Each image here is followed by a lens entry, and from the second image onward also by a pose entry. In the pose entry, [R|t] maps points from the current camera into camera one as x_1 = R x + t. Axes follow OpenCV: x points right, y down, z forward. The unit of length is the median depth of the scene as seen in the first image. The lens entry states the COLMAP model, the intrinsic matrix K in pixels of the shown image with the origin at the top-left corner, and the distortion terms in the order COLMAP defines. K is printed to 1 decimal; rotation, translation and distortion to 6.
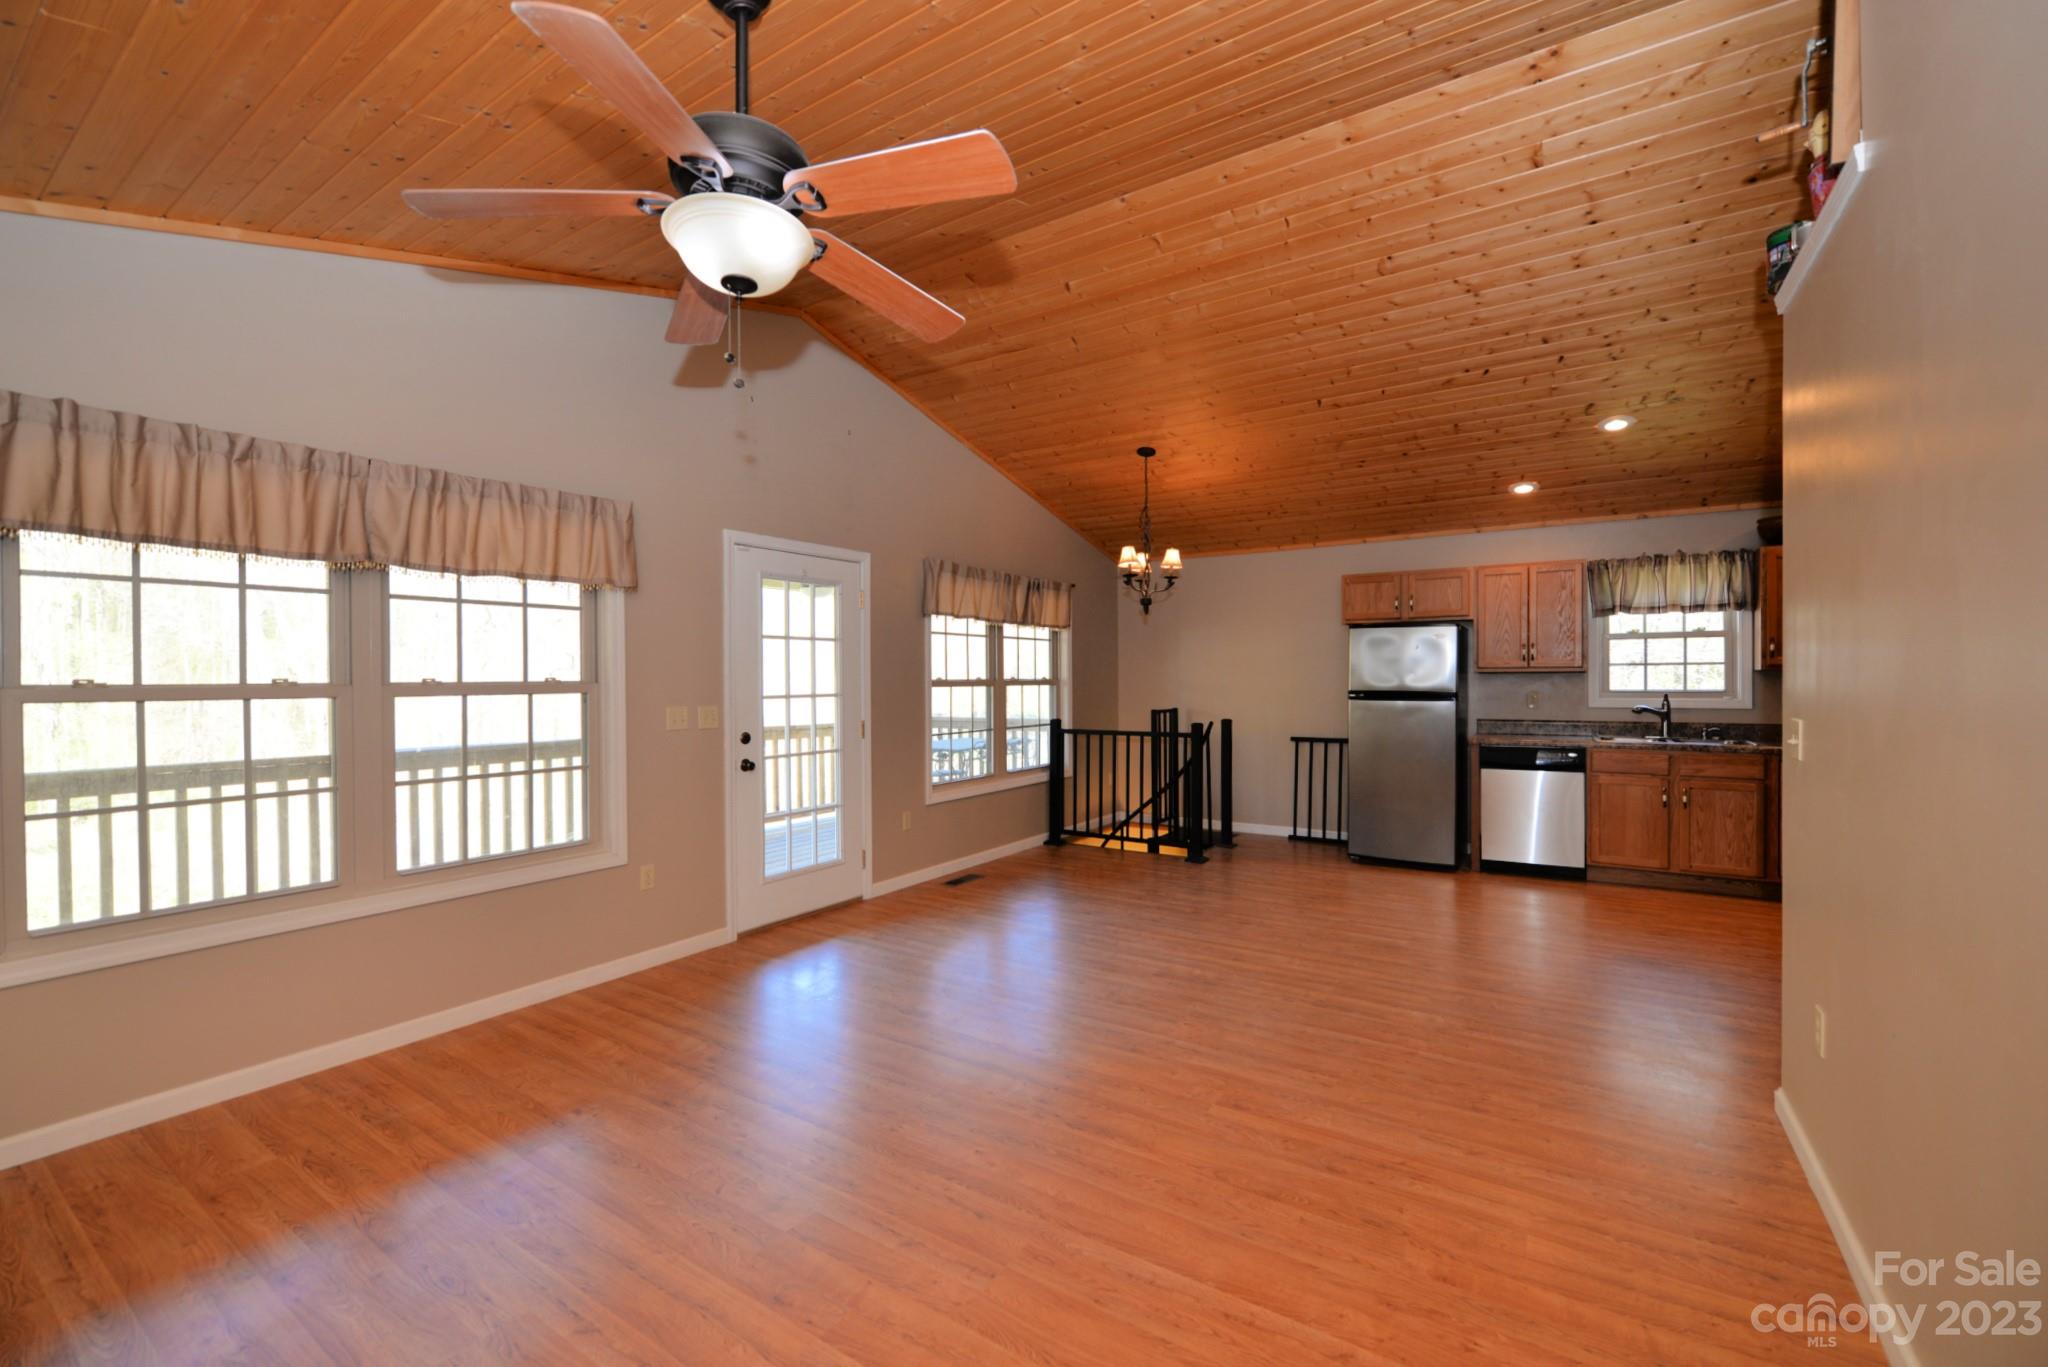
lens RADIAL K [[840.8, 0, 1035.5], [0, 840.8, 684.1], [0, 0, 1]] dist [-0.007672, -0.000216]
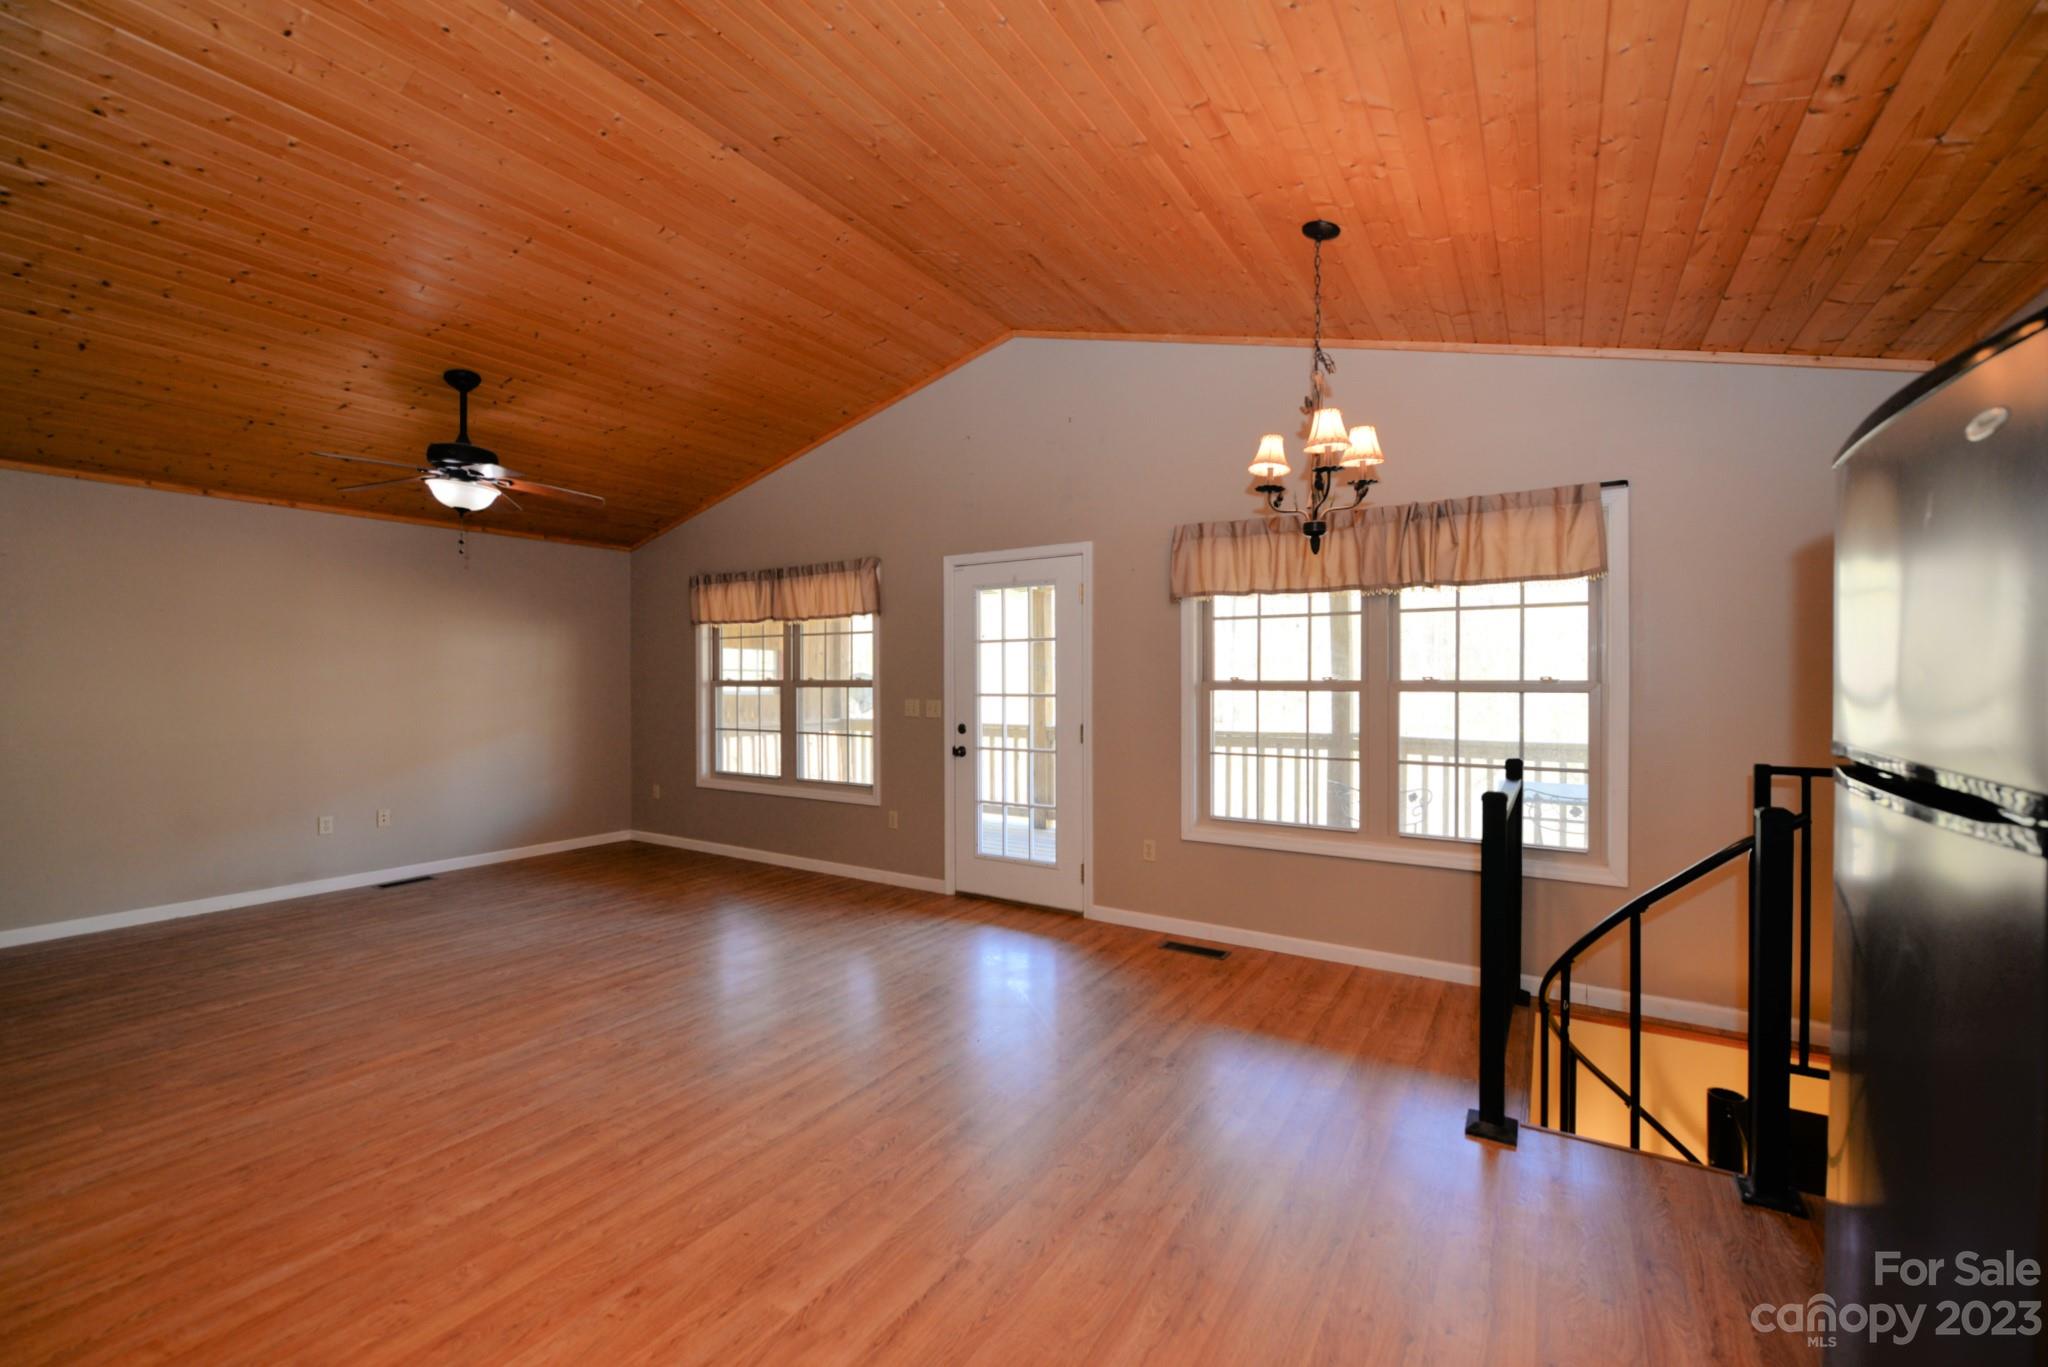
lens RADIAL K [[840.8, 0, 1031.2], [0, 840.8, 683.4], [0, 0, 1]] dist [-0.007672, -0.000216]
pose [[0.006605, 0.009805, -0.999930, 0.900163], [-0.006292, 0.999933, 0.009764, -0.012814], [0.999958, 0.006227, 0.006667, 1.168100]]
